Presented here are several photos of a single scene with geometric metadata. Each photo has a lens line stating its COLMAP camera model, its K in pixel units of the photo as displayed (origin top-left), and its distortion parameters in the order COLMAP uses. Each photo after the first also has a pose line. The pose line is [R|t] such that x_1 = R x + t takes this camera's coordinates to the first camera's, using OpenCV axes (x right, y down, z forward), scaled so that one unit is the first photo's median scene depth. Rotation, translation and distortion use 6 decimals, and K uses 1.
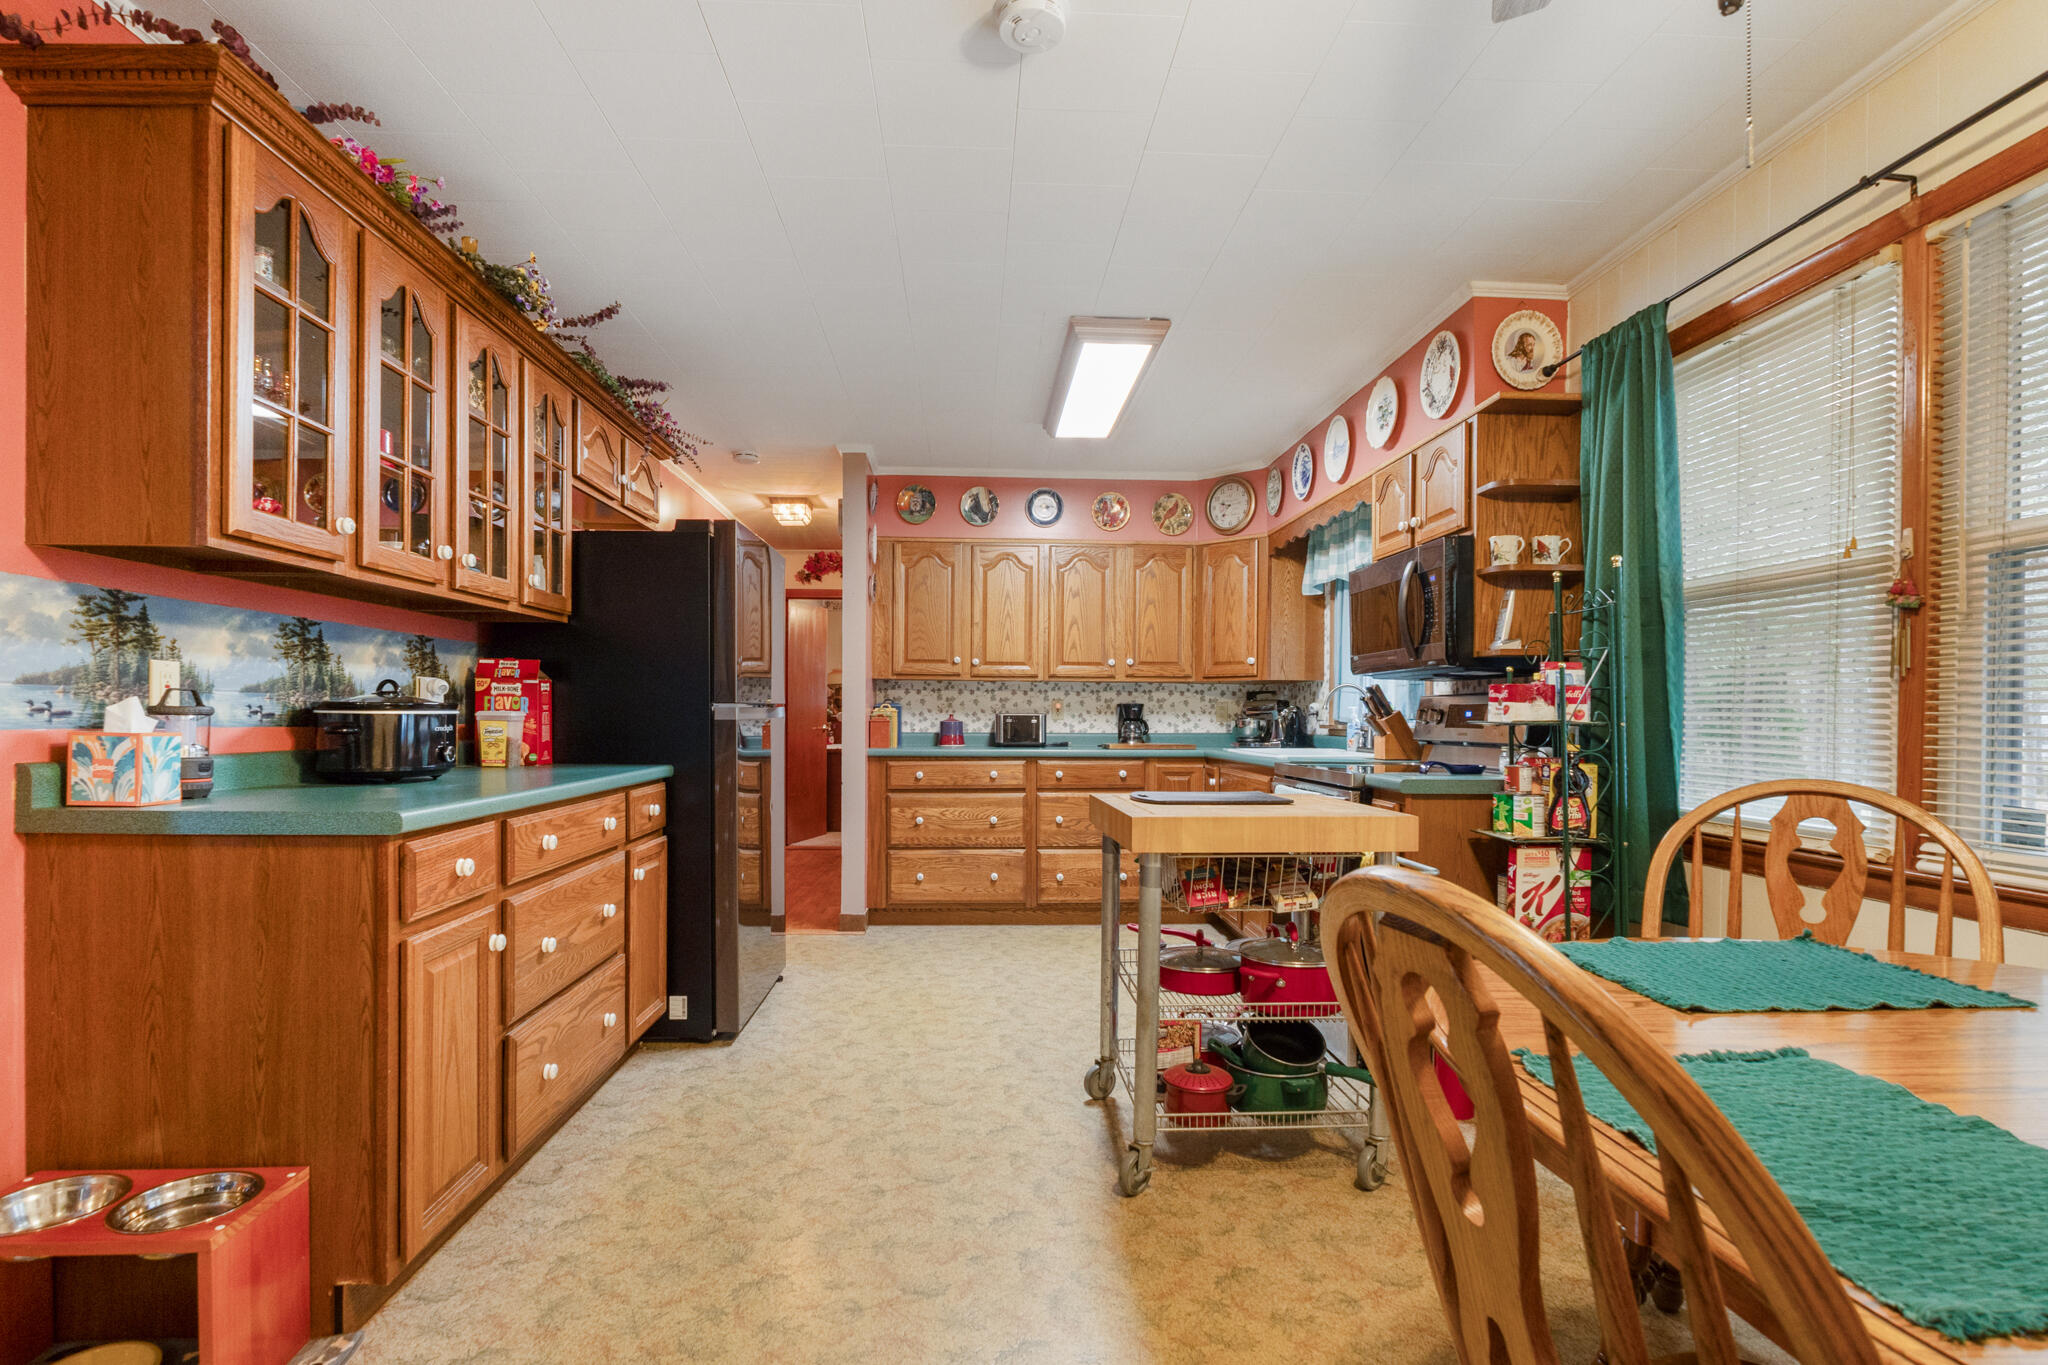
lens RADIAL K [[975.2, 0, 1020.7], [0, 975.2, 702.9], [0, 0, 1]] dist [-0.013683, 0.003596]
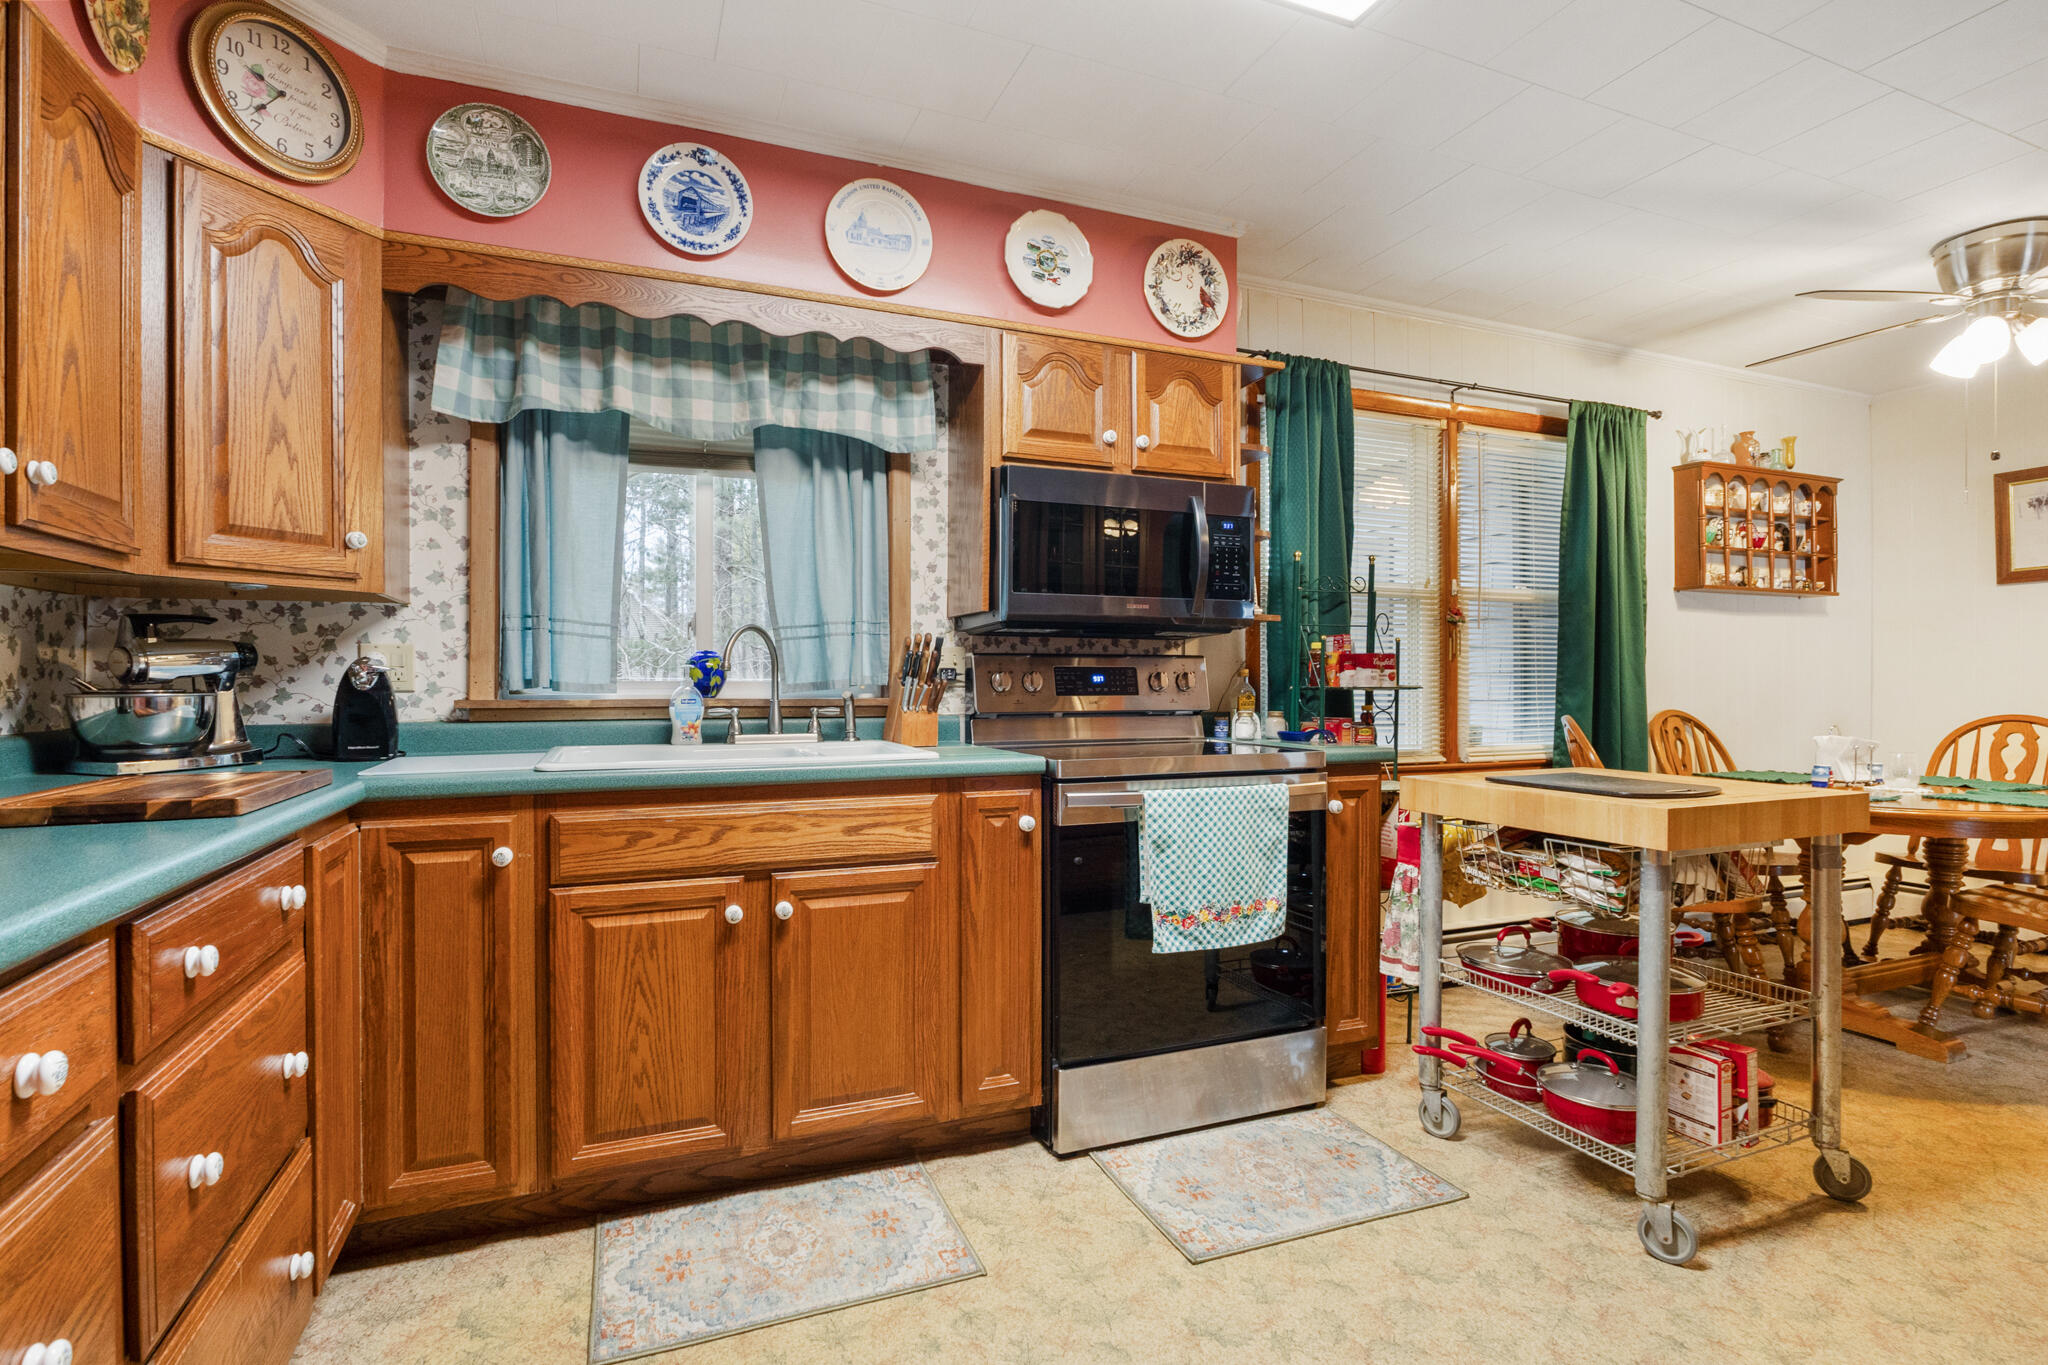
lens RADIAL K [[983.4, 0, 1014.9], [0, 983.4, 688.9], [0, 0, 1]] dist [-0.013444, 0.003278]
pose [[-0.321461, -0.014517, 0.946812, -0.260870], [-0.013076, 0.999855, 0.010891, 0.007720], [-0.946833, -0.008879, -0.321604, 1.064055]]
